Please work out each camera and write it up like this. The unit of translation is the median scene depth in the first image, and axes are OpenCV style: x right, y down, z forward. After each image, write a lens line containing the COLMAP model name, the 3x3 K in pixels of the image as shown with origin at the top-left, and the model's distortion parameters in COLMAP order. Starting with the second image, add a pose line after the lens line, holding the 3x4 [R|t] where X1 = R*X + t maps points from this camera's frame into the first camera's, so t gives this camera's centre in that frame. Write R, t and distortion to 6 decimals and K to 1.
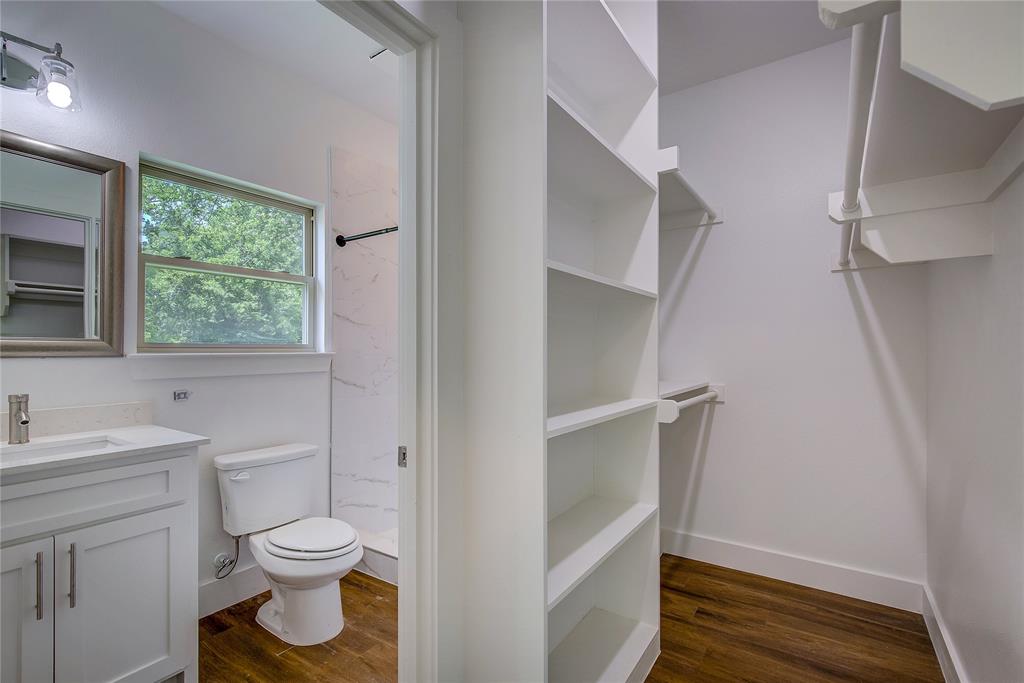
lens RADIAL K [[468.5, 0, 509.3], [0, 468.5, 342.4], [0, 0, 1]] dist [-0.004181, 0.004105]
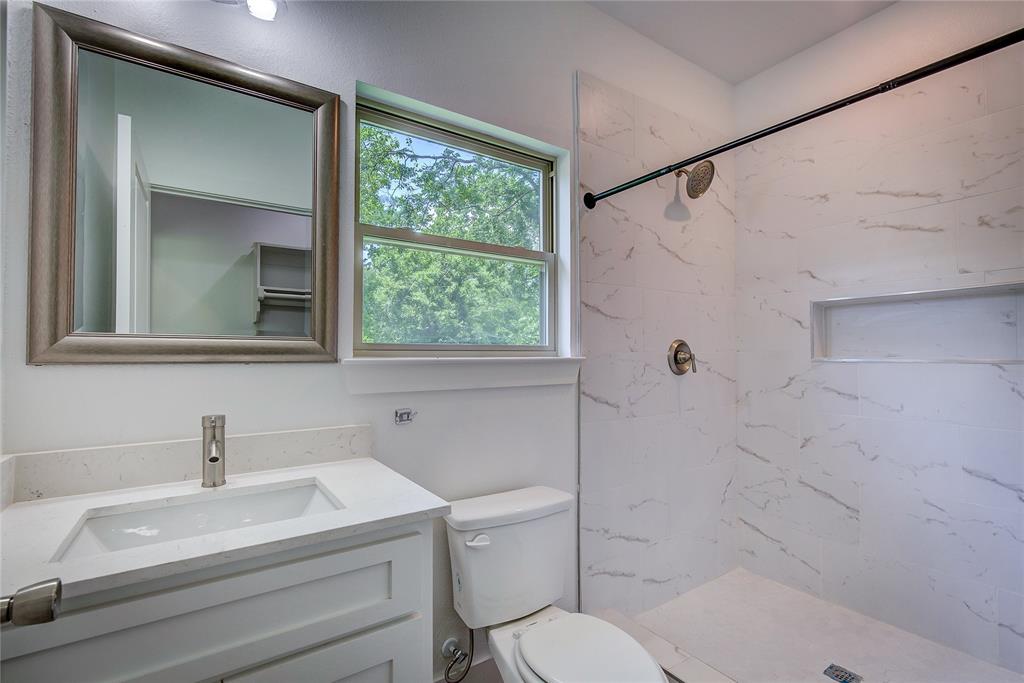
lens RADIAL K [[468.5, 0, 500.6], [0, 468.5, 335.7], [0, 0, 1]] dist [-0.004181, 0.004105]
pose [[0.924797, -0.015861, -0.380130, -0.220171], [0.006509, 0.999644, -0.025873, 0.006771], [0.380406, 0.021453, 0.924571, 0.297004]]
